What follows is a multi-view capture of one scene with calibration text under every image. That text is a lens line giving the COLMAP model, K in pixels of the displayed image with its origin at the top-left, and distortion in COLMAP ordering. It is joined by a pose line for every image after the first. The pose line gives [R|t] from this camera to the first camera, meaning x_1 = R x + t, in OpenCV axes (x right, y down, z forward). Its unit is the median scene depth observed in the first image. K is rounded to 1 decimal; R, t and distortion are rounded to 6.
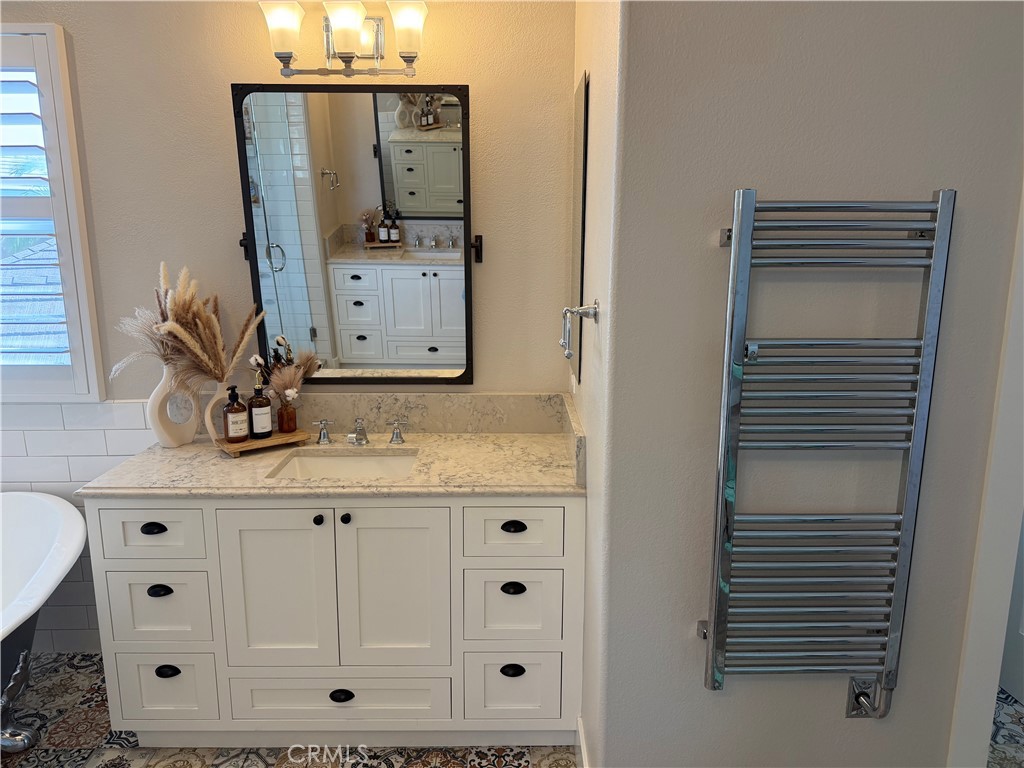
lens RADIAL K [[724.9, 0, 512.0], [0, 724.9, 384.0], [0, 0, 1]] dist [-0.002845, -0.004197]
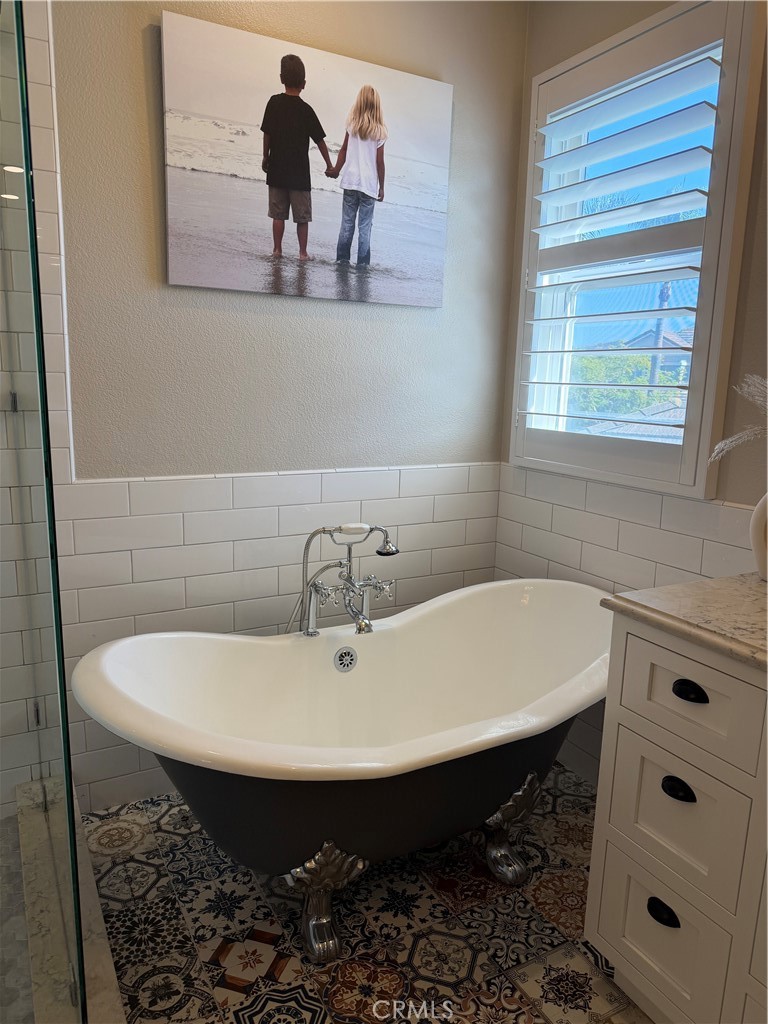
lens RADIAL K [[724.9, 0, 384.0], [0, 724.9, 512.0], [0, 0, 1]] dist [-0.002845, -0.004197]
pose [[0.471540, 0.177010, -0.863896, -0.103210], [-0.204290, 0.974924, 0.088252, 0.045853], [0.857855, 0.134871, 0.495878, 0.427645]]
